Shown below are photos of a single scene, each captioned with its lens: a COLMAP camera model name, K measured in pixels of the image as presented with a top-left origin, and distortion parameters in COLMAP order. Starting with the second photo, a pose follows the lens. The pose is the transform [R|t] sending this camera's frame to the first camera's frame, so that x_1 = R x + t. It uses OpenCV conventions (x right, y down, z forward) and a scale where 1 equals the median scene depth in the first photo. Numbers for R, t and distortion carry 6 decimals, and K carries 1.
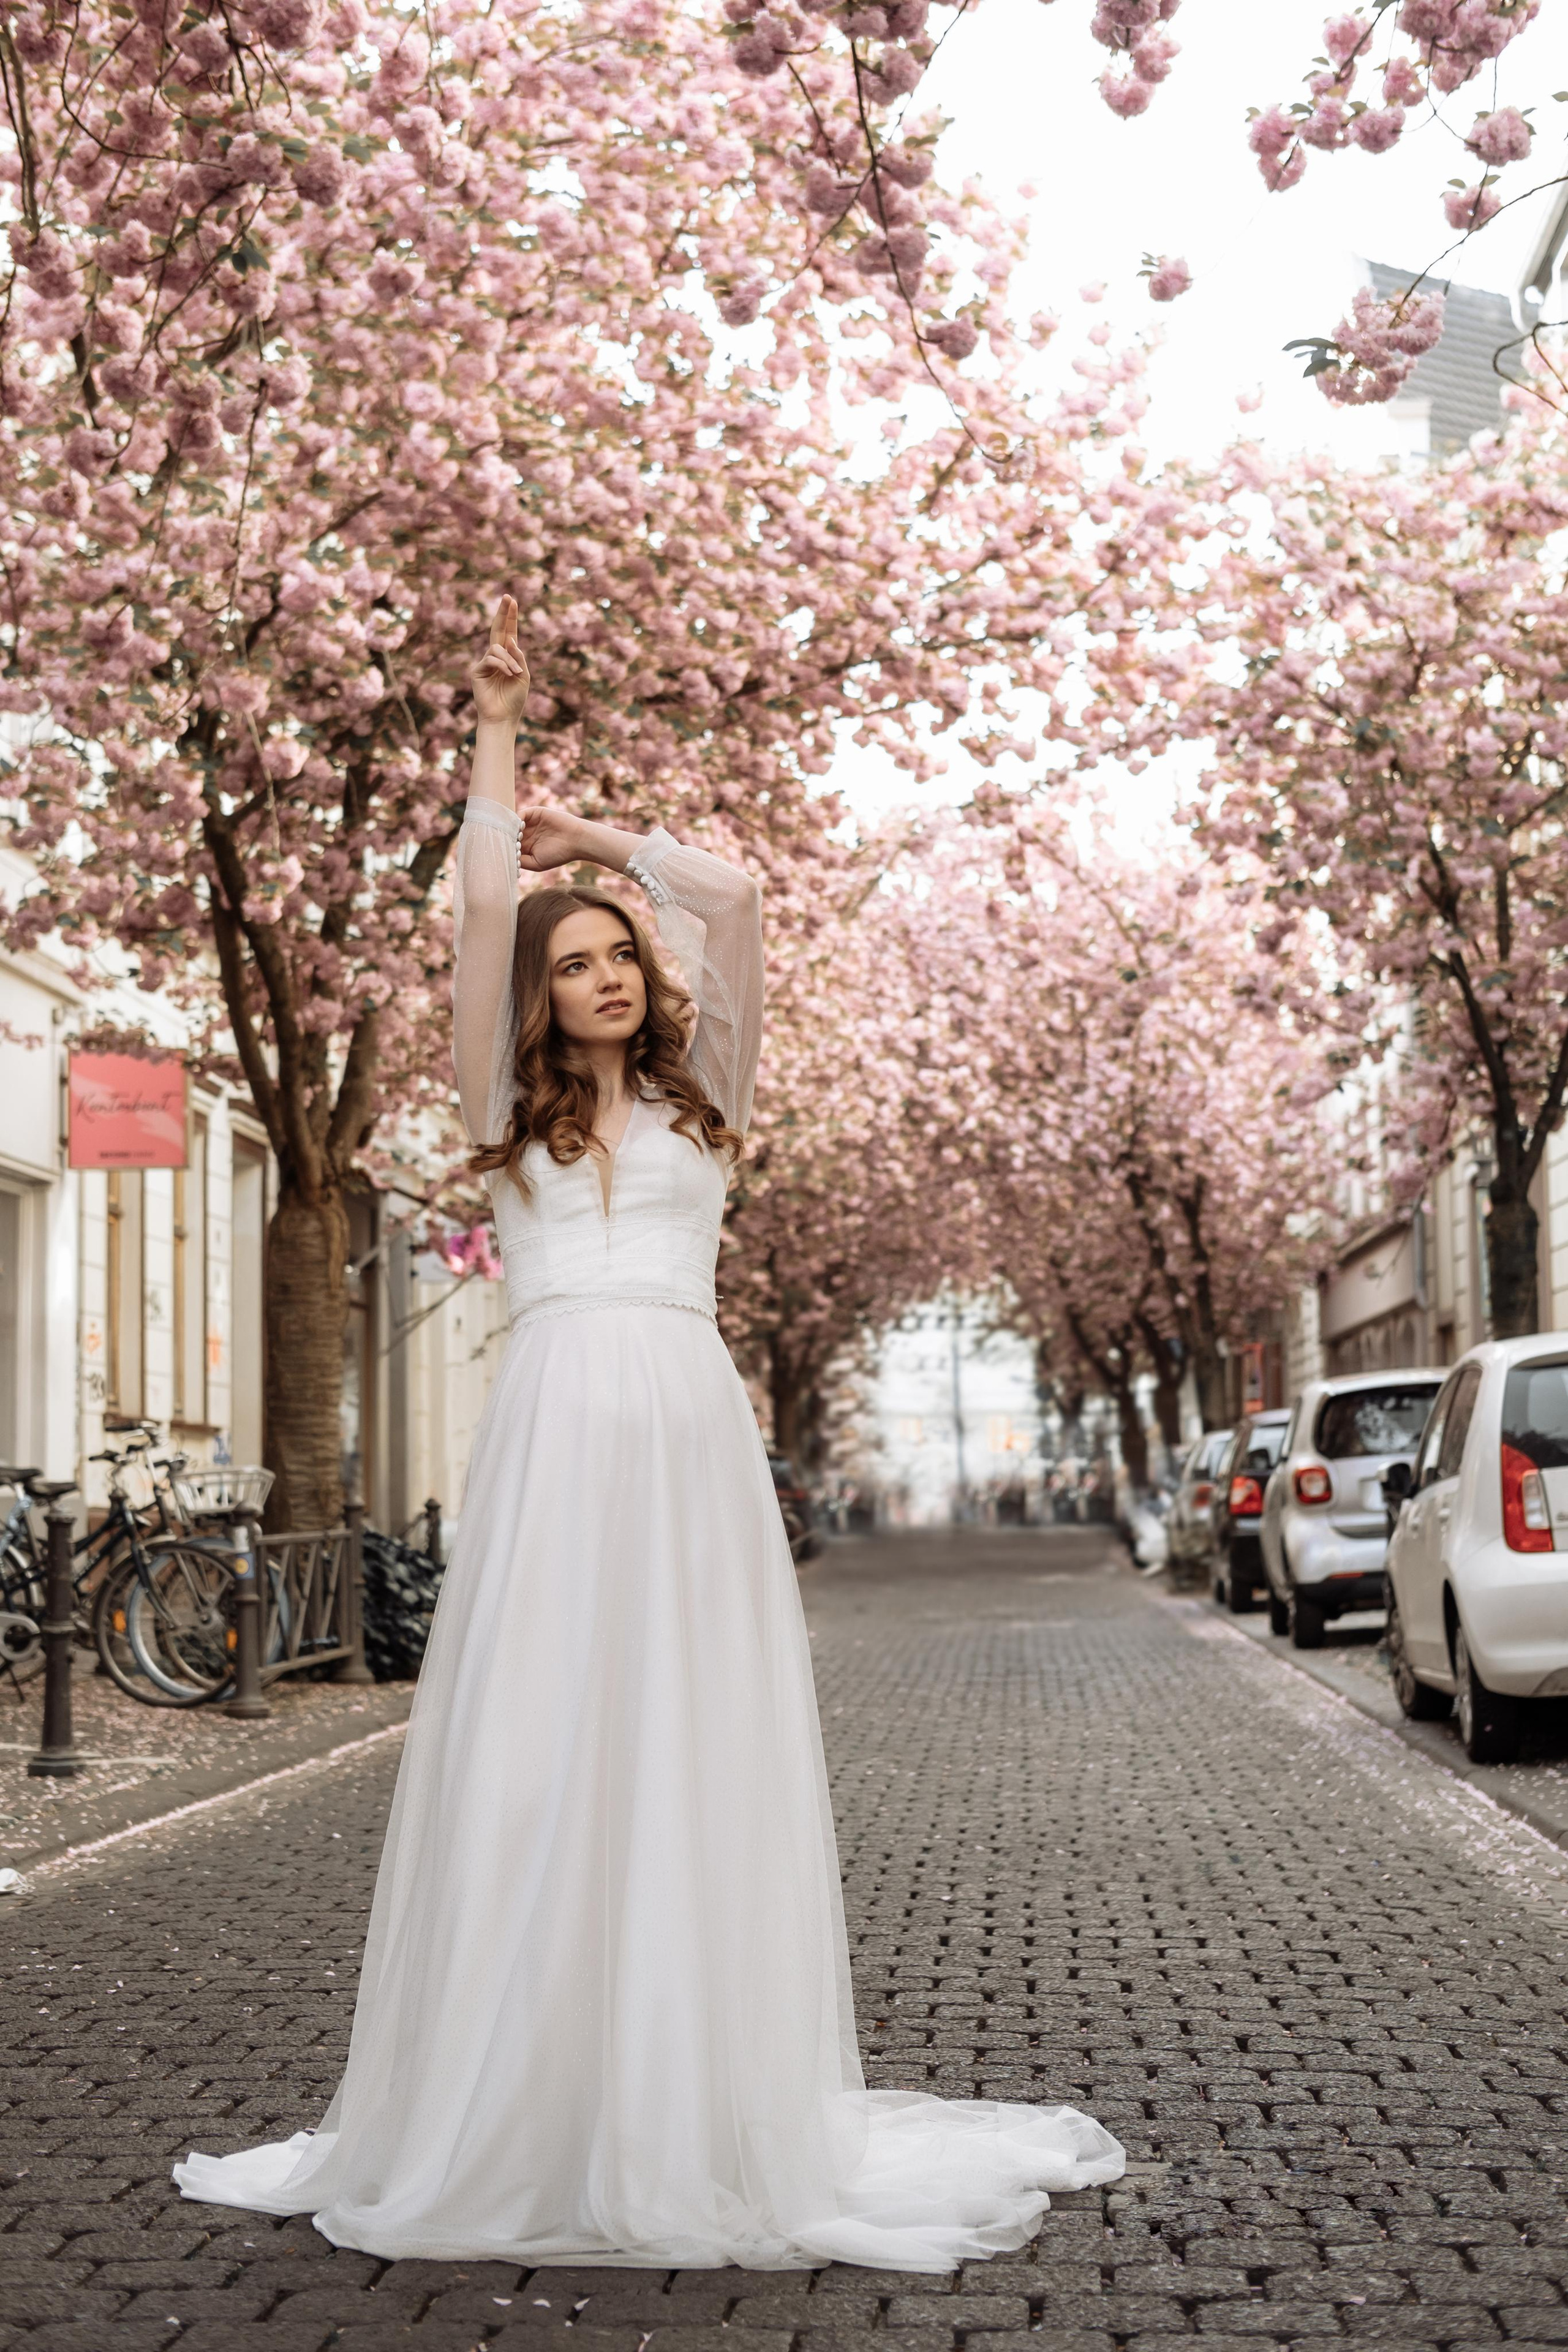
lens RADIAL K [[3608.5, 0, 792.5], [0, 3608.5, 1136.1], [0, 0, 1]] dist [-0.022128, 0.000000]
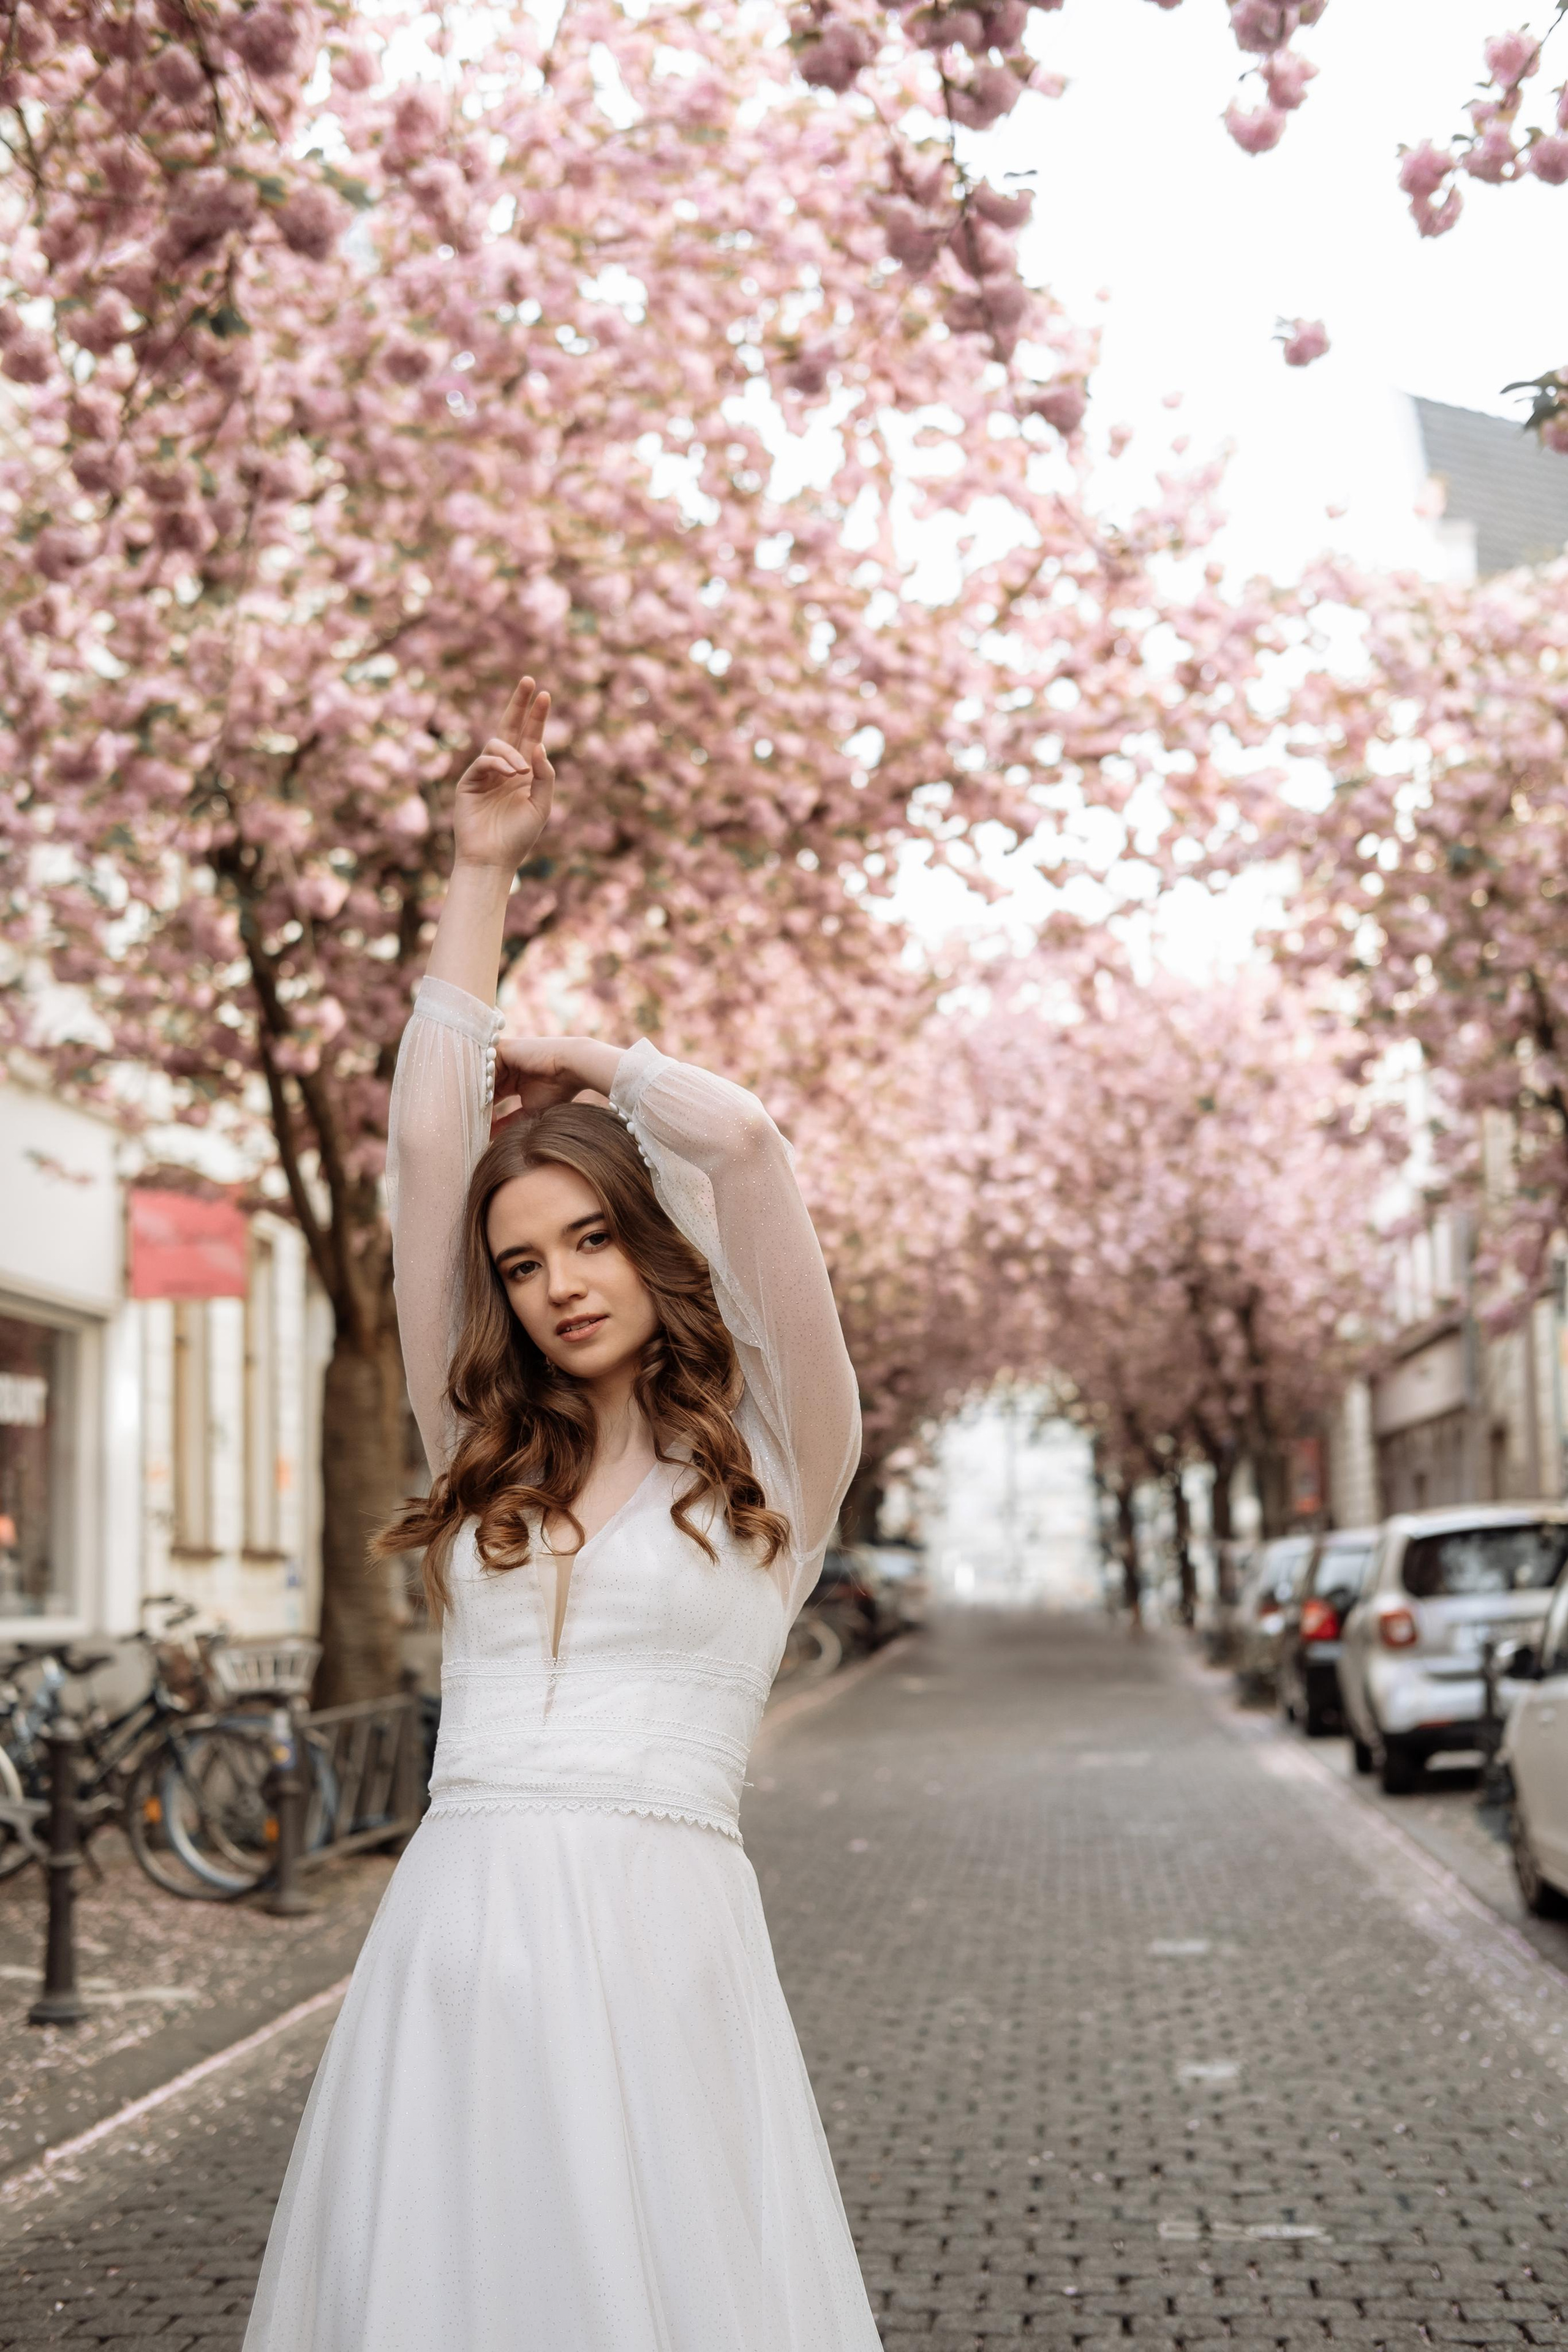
lens RADIAL K [[3608.5, 0, 797.8], [0, 3608.5, 1168.5], [0, 0, 1]] dist [-0.022128, 0.000000]
pose [[0.999832, -0.006379, -0.017167, -0.001002], [0.005946, 0.999666, -0.025142, -0.006919], [0.017322, 0.025036, 0.999536, 0.049670]]
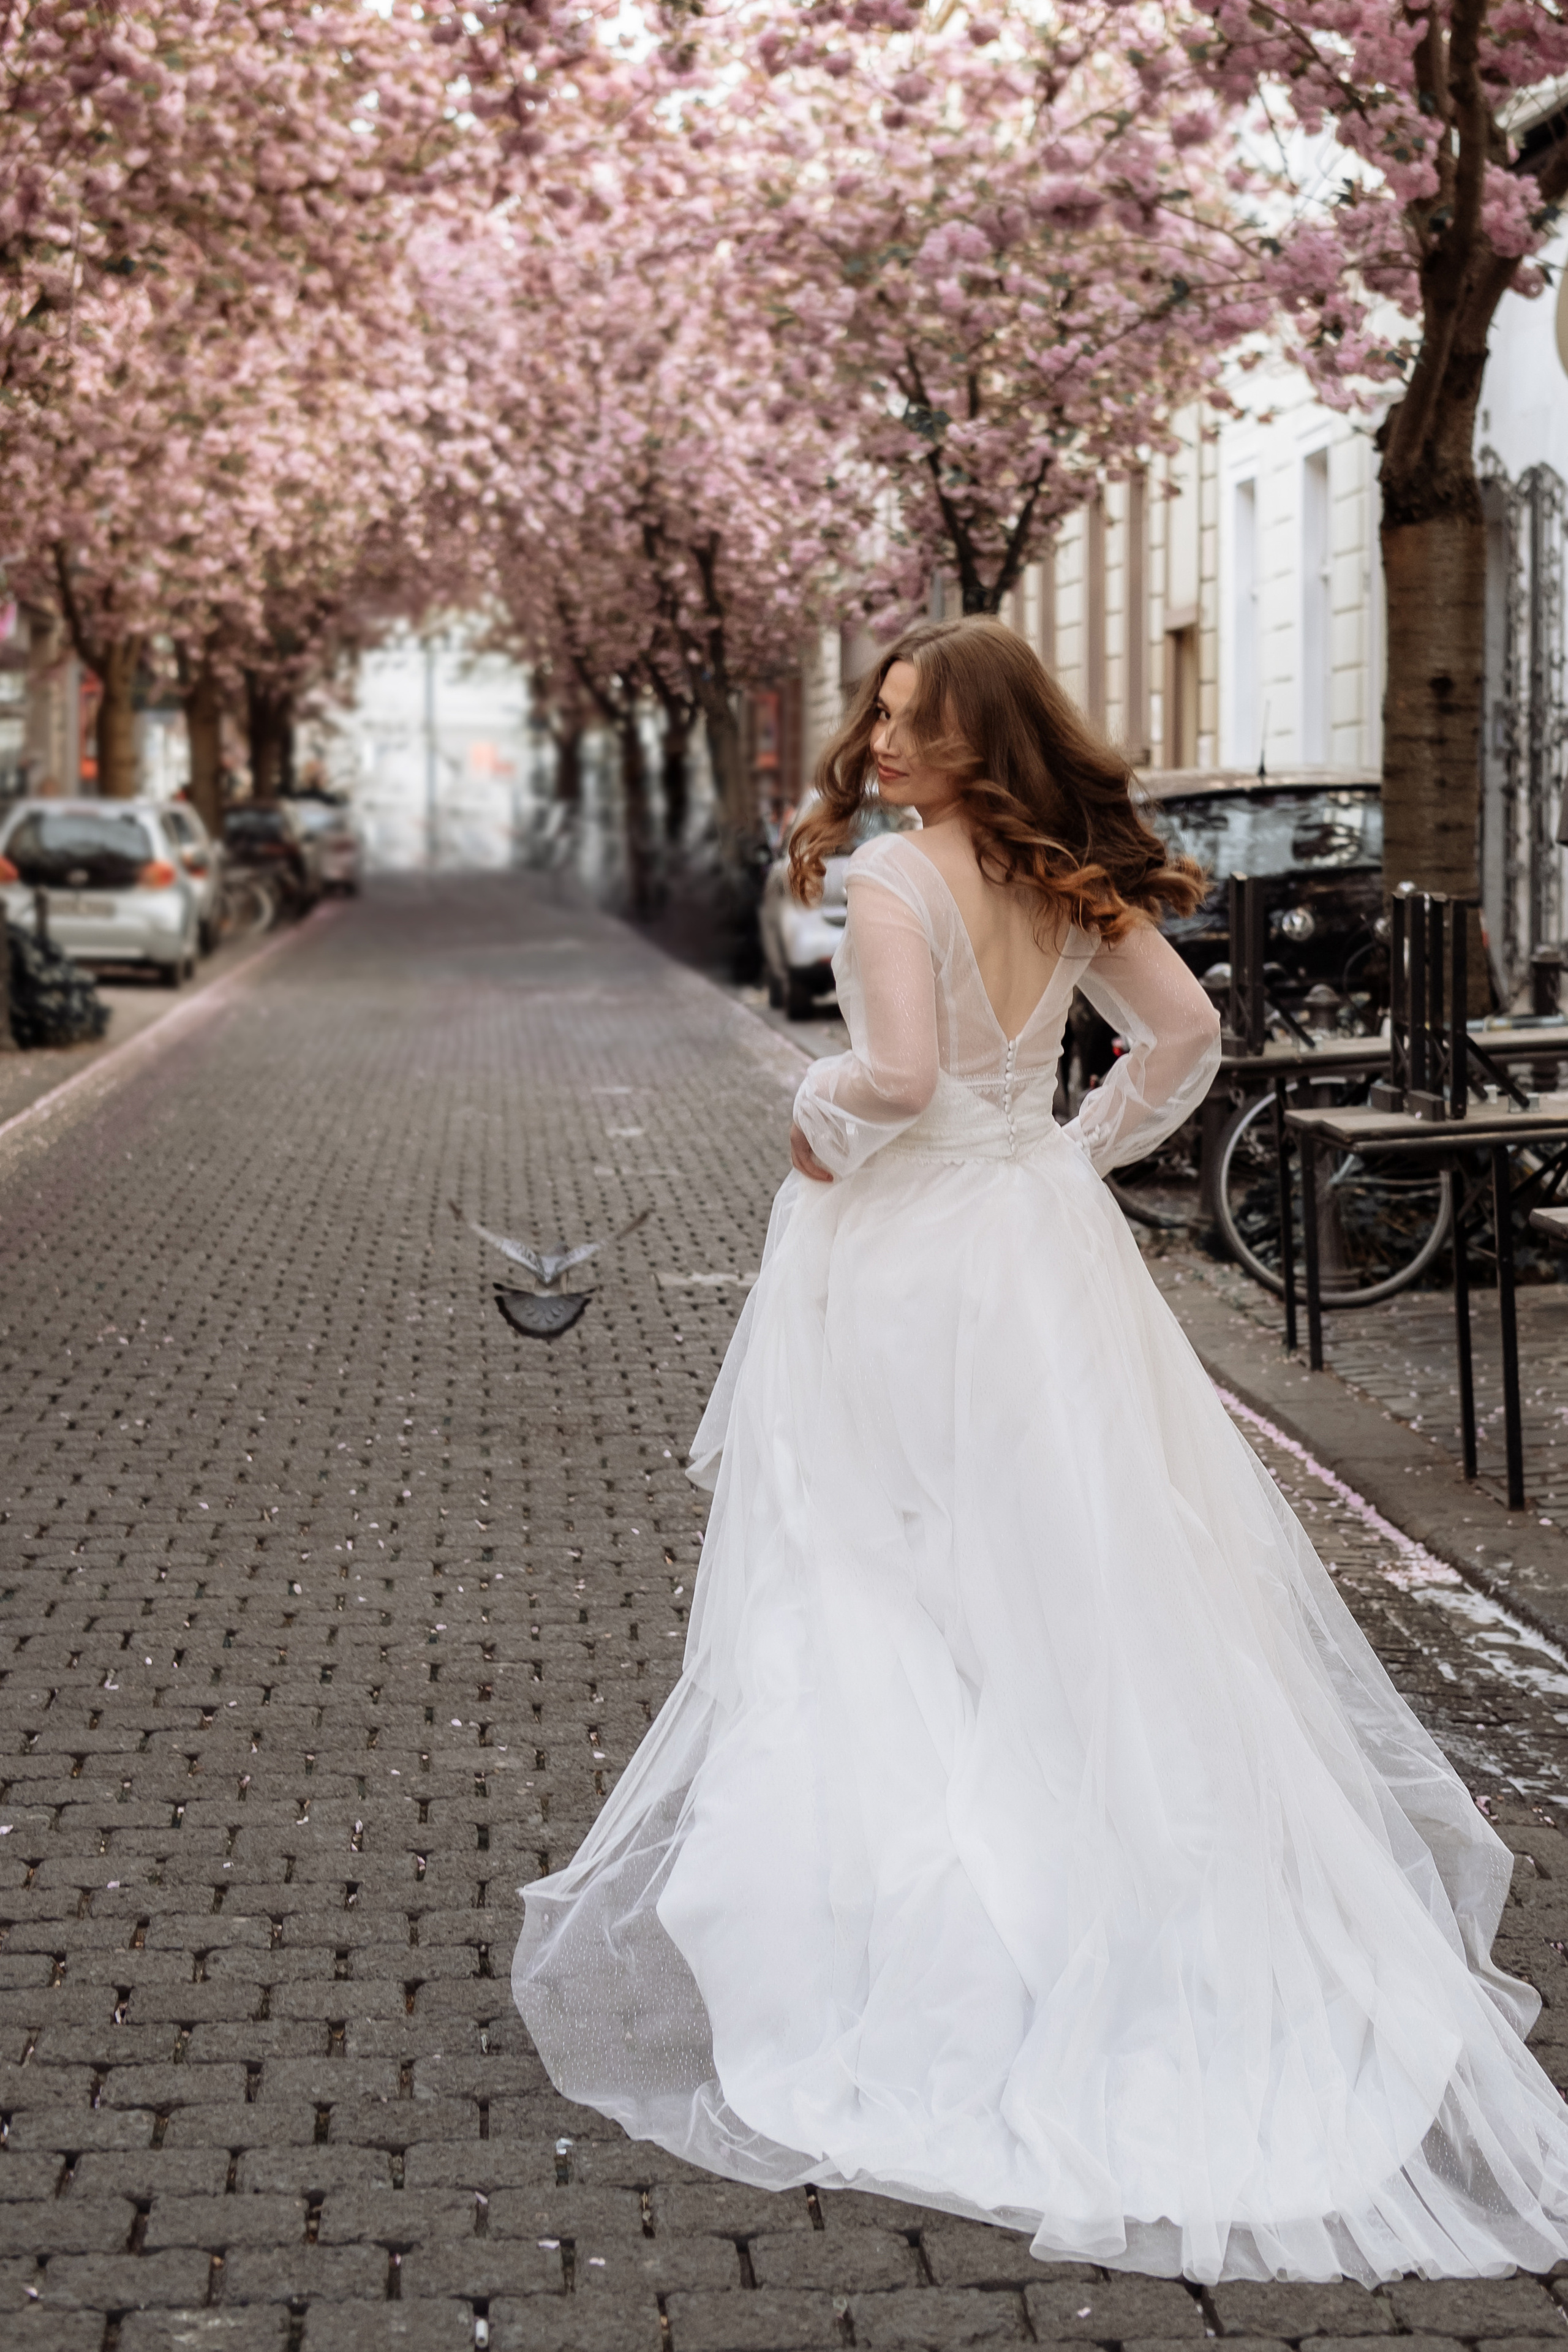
lens RADIAL K [[3608.5, 0, 788.9], [0, 3608.5, 1161.1], [0, 0, 1]] dist [-0.022128, 0.000000]
pose [[0.991242, -0.001336, 0.132054, -0.024833], [-0.022141, 0.984114, 0.176154, -0.033895], [-0.130192, -0.177535, 0.975465, -0.248393]]
